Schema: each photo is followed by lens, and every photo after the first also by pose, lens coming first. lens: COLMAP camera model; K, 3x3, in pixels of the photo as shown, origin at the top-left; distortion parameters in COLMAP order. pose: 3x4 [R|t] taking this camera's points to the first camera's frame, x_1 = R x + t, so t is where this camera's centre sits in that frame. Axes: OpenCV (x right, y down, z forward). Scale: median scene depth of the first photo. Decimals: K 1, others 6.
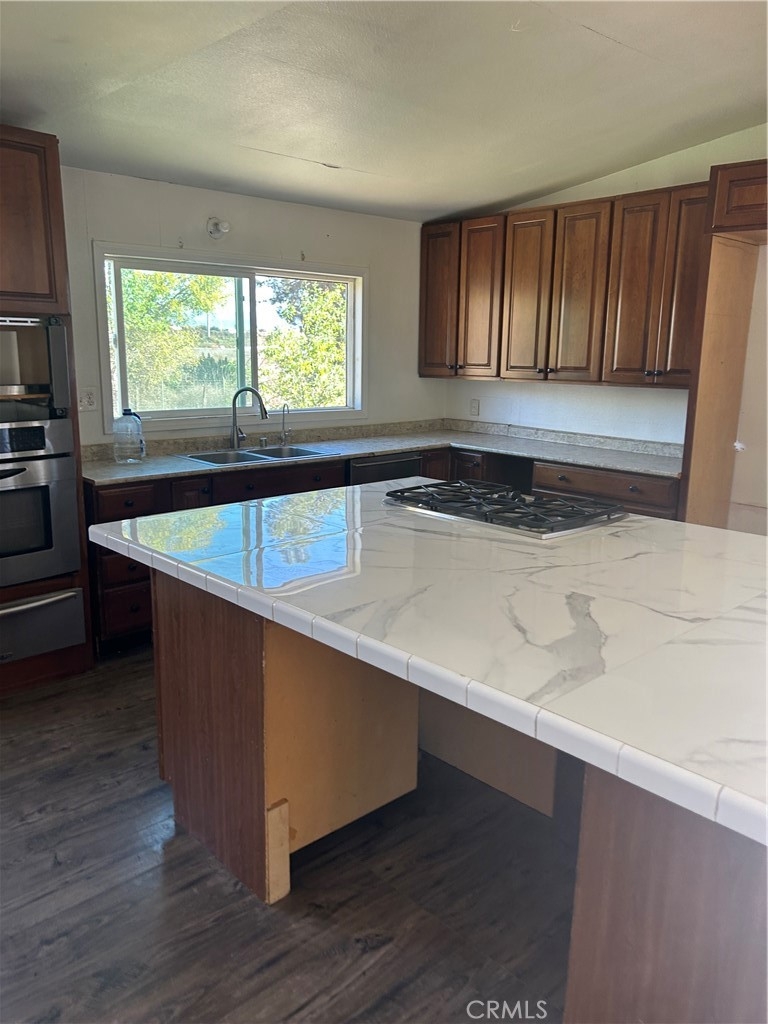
lens RADIAL K [[766.4, 0, 383.0], [0, 766.4, 517.7], [0, 0, 1]] dist [0.032346, -0.048274]
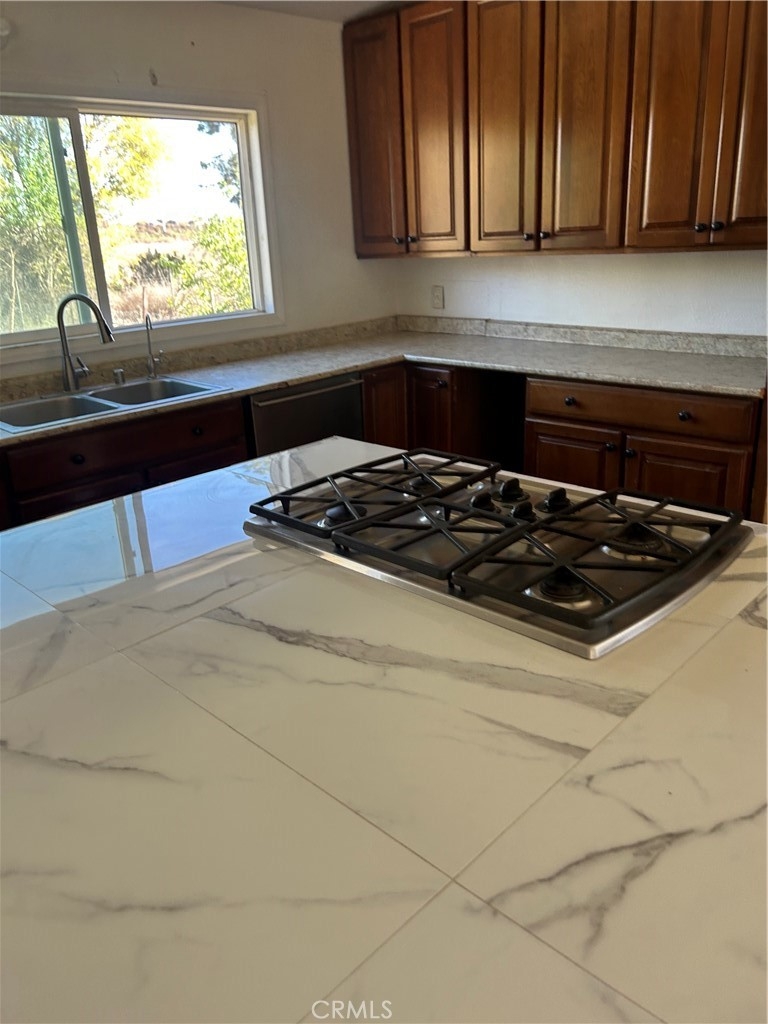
lens RADIAL K [[766.4, 0, 383.3], [0, 766.4, 513.7], [0, 0, 1]] dist [0.032346, -0.048274]
pose [[0.997131, -0.073859, 0.016584, 0.050283], [0.070926, 0.988131, 0.136256, -0.054342], [-0.026451, -0.134689, 0.990535, 0.313572]]
